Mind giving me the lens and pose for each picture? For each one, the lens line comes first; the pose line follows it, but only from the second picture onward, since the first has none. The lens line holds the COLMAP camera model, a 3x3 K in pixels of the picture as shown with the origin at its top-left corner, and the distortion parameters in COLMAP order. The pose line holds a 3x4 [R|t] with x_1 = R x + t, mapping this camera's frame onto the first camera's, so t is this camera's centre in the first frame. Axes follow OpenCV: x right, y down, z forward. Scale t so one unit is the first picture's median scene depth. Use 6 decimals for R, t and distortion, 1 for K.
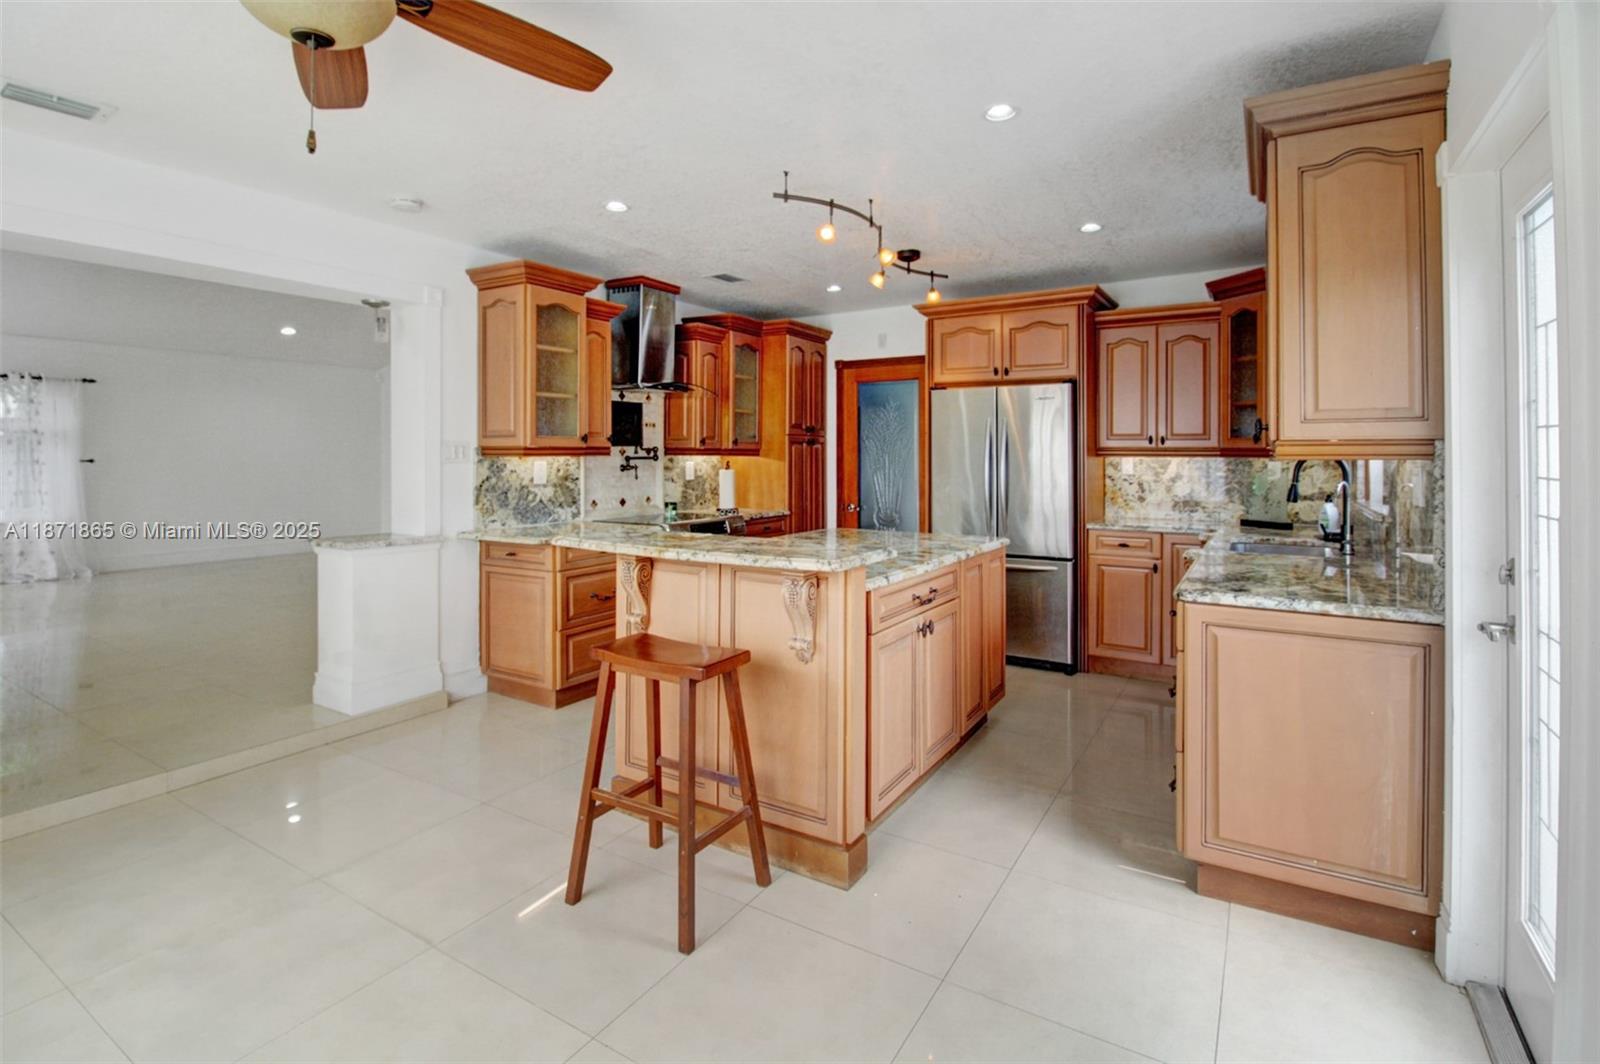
lens RADIAL K [[782.1, 0, 771.0], [0, 782.1, 455.9], [0, 0, 1]] dist [-0.014603, -0.005724]
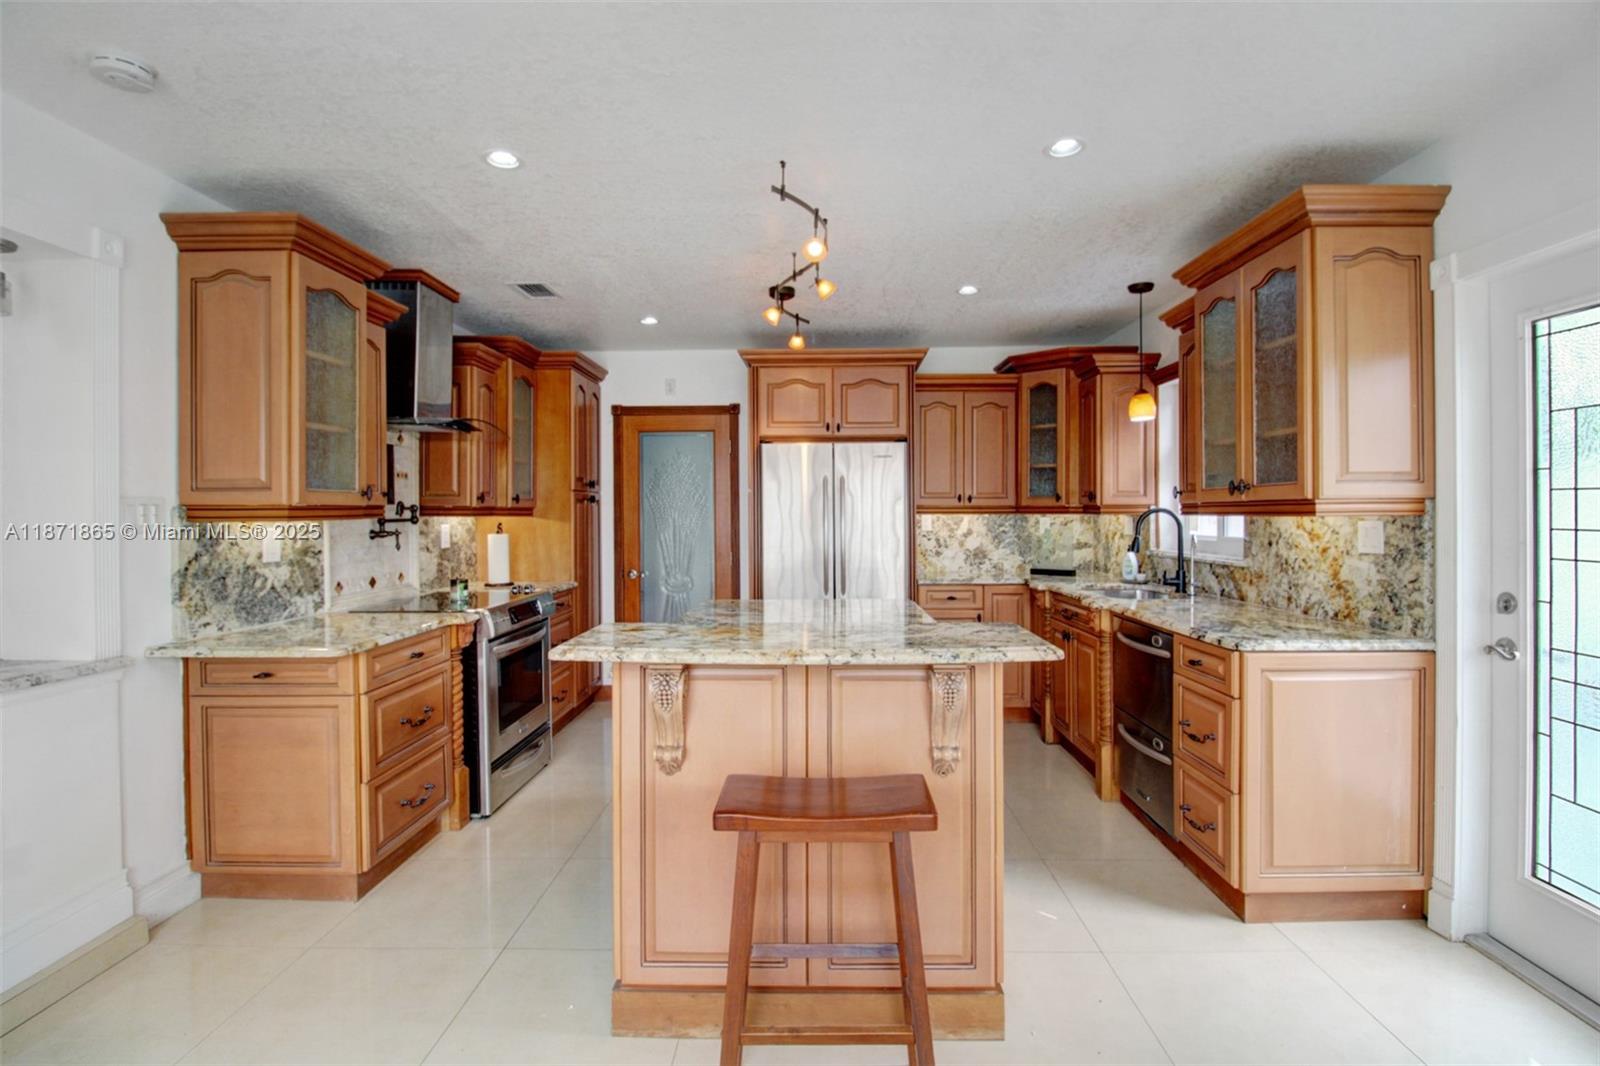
lens RADIAL K [[782.1, 0, 814.1], [0, 782.1, 516.1], [0, 0, 1]] dist [-0.014603, -0.005724]
pose [[0.846686, -0.008521, 0.532025, -0.273018], [0.007120, 0.999964, 0.004684, -0.002730], [-0.532045, -0.000178, 0.846716, 0.217718]]
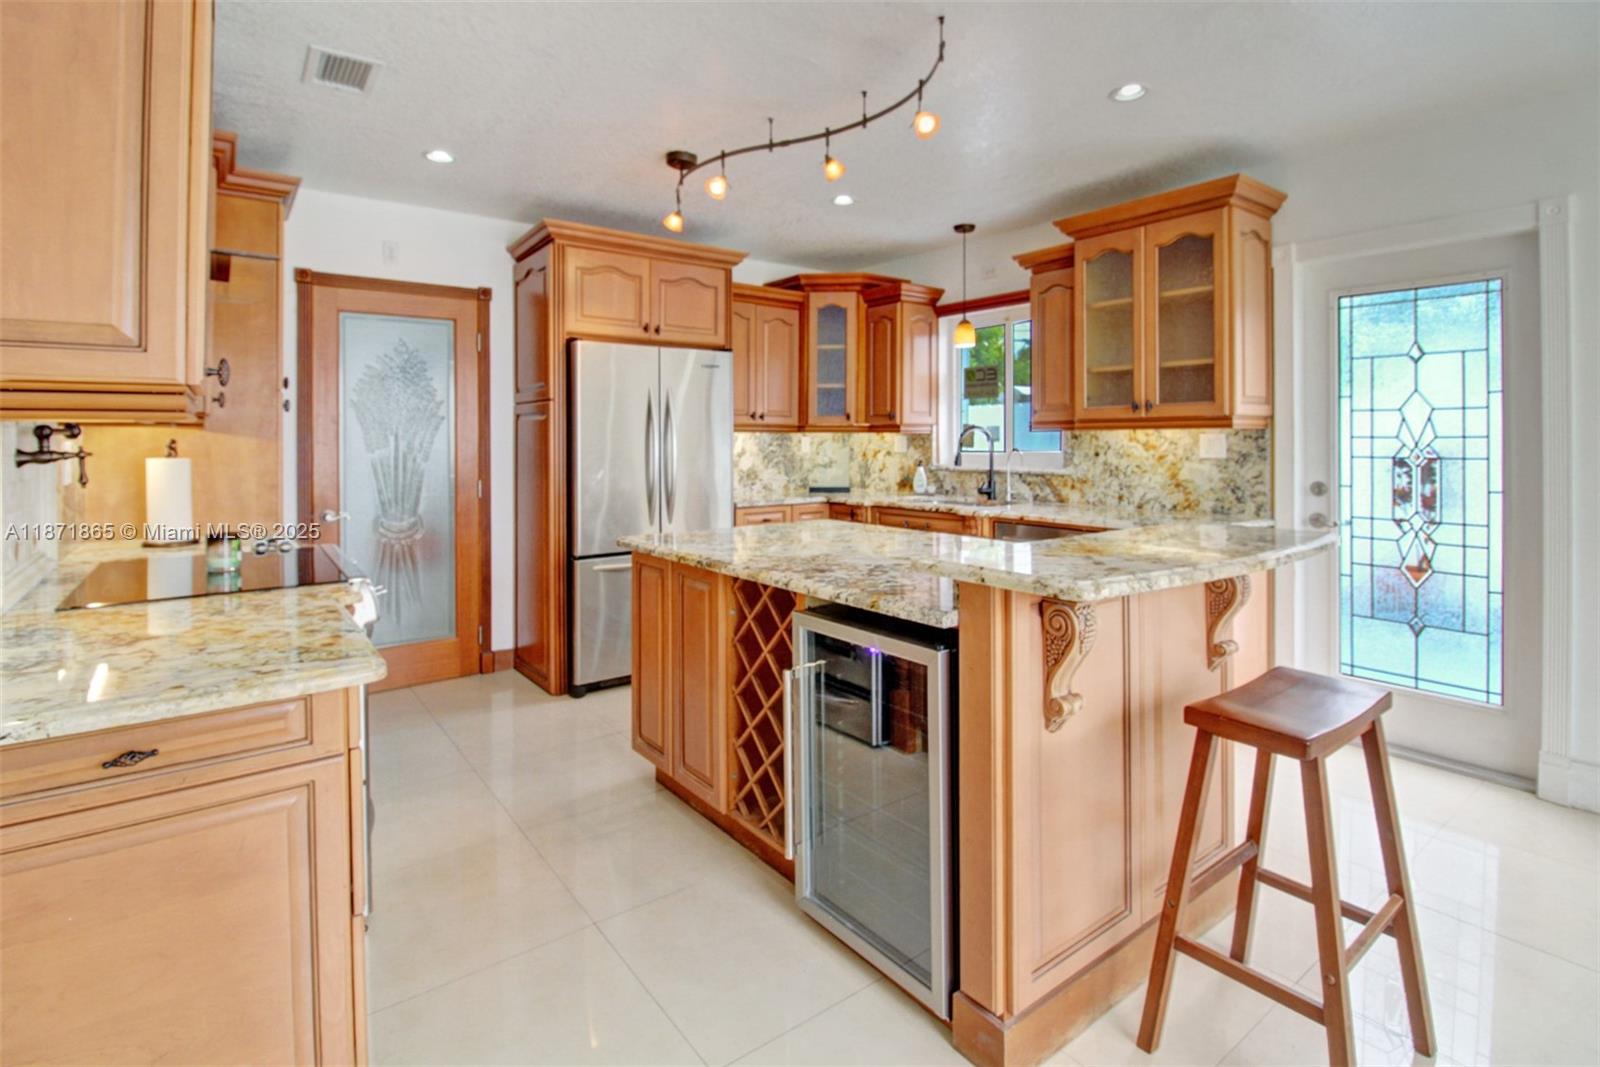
lens RADIAL K [[782.1, 0, 824.9], [0, 782.1, 448.1], [0, 0, 1]] dist [-0.014603, -0.005724]
pose [[0.324983, -0.014350, 0.945611, -0.488915], [0.005091, 0.999897, 0.013425, 0.009213], [-0.945706, 0.000451, 0.325022, 0.631484]]
